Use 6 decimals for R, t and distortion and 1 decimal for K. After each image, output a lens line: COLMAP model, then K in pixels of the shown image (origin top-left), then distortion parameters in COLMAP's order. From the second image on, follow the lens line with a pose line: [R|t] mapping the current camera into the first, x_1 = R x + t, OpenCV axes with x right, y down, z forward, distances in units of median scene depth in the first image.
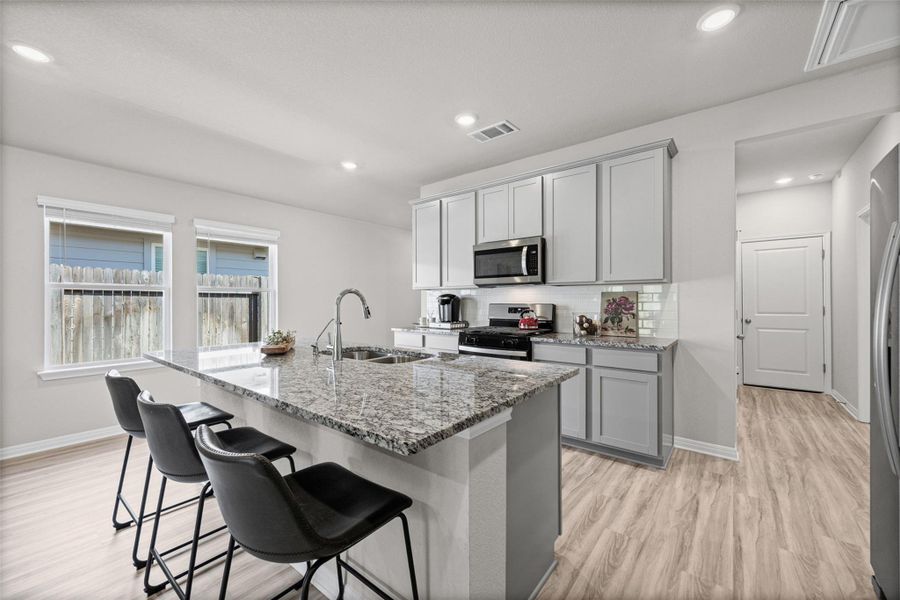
lens RADIAL K [[347.2, 0, 443.8], [0, 347.2, 299.8], [0, 0, 1]] dist [0.000741, -0.000016]
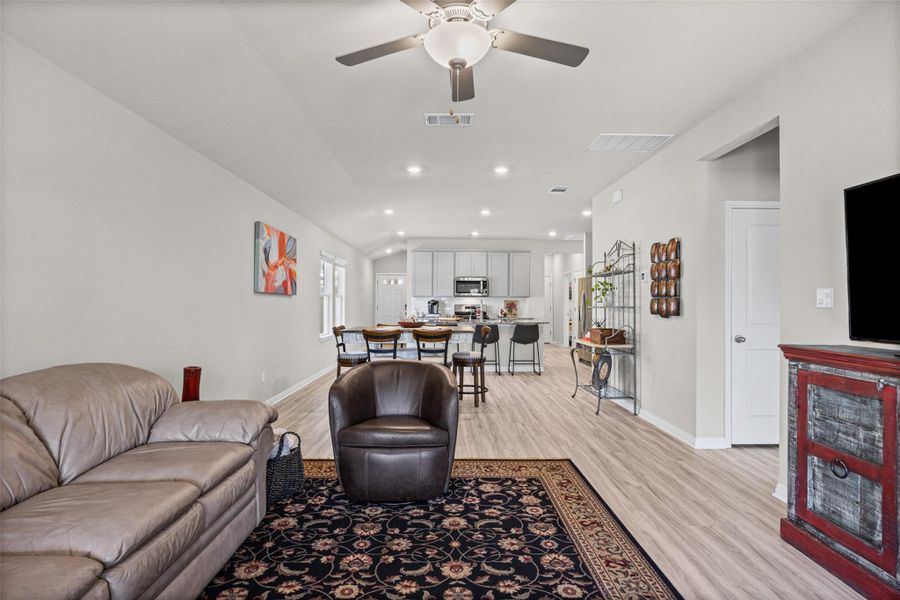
lens RADIAL K [[467.1, 0, 452.2], [0, 467.1, 292.3], [0, 0, 1]] dist [0.006741, -0.001167]
pose [[0.762636, 0.016563, 0.646616, -2.023257], [-0.008741, 0.999845, -0.015301, -0.022903], [-0.646769, 0.006017, 0.762662, -1.347487]]
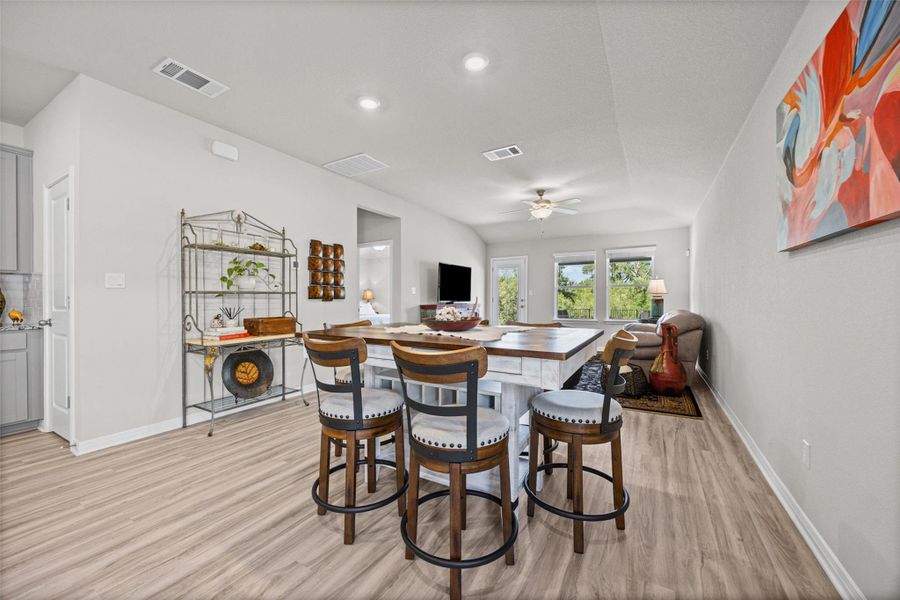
lens RADIAL K [[347.2, 0, 450.5], [0, 347.2, 302.9], [0, 0, 1]] dist [0.000741, -0.000016]
pose [[-0.986661, 0.009392, -0.162516, -0.899124], [0.009585, 0.999954, -0.000402, 0.037700], [0.162505, -0.001955, -0.986706, 0.721752]]
